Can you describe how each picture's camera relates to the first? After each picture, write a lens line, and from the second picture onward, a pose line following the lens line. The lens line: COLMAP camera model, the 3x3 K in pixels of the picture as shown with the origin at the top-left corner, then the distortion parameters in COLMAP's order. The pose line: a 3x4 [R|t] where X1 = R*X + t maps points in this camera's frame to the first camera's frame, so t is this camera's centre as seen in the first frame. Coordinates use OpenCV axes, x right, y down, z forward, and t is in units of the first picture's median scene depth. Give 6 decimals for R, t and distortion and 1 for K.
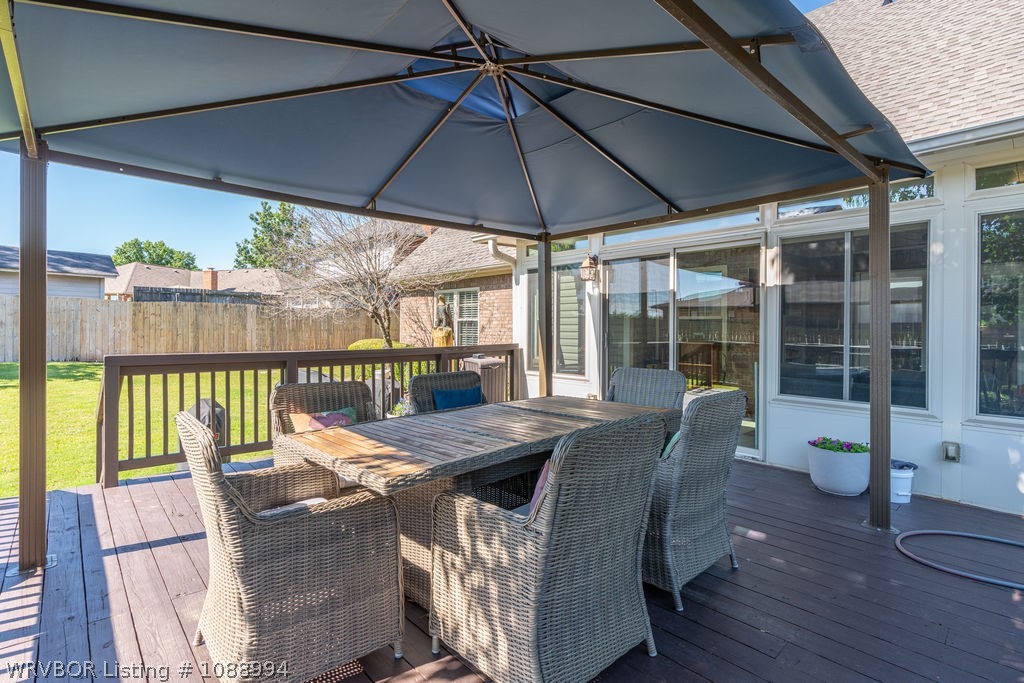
lens RADIAL K [[490.3, 0, 509.6], [0, 490.3, 326.5], [0, 0, 1]] dist [0.000097, 0.000502]
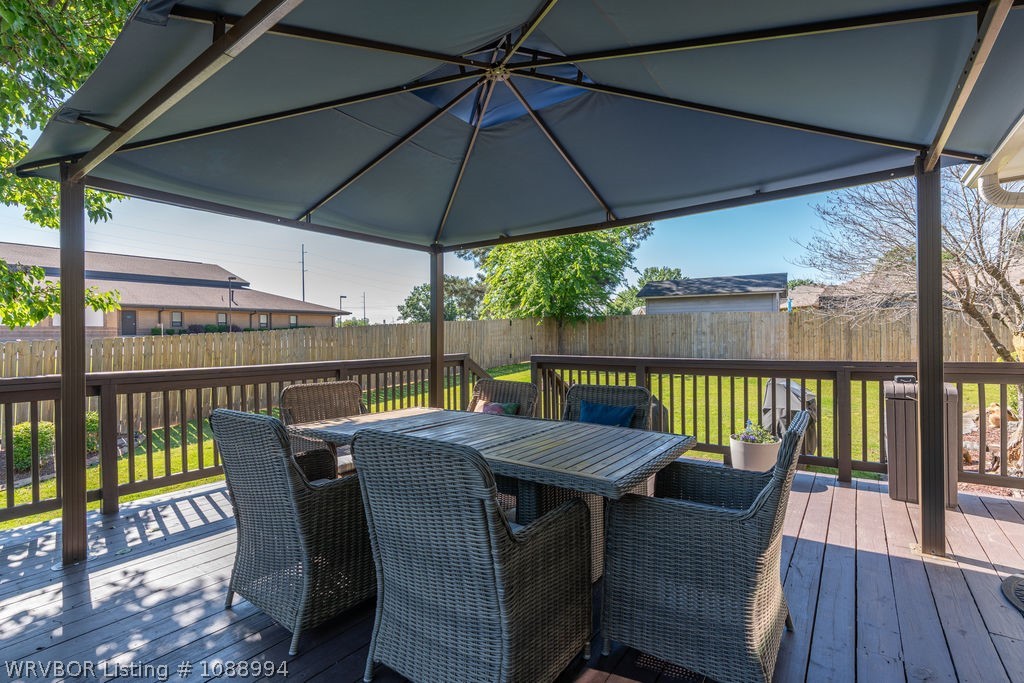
lens RADIAL K [[481.6, 0, 512.0], [0, 481.6, 341.5], [0, 0, 1]] dist [0.001062, 0.000241]
pose [[0.203740, 0.003069, -0.979020, 0.232867], [0.014991, 0.999868, 0.006254, 0.001226], [0.978910, -0.015951, 0.203667, 0.209054]]
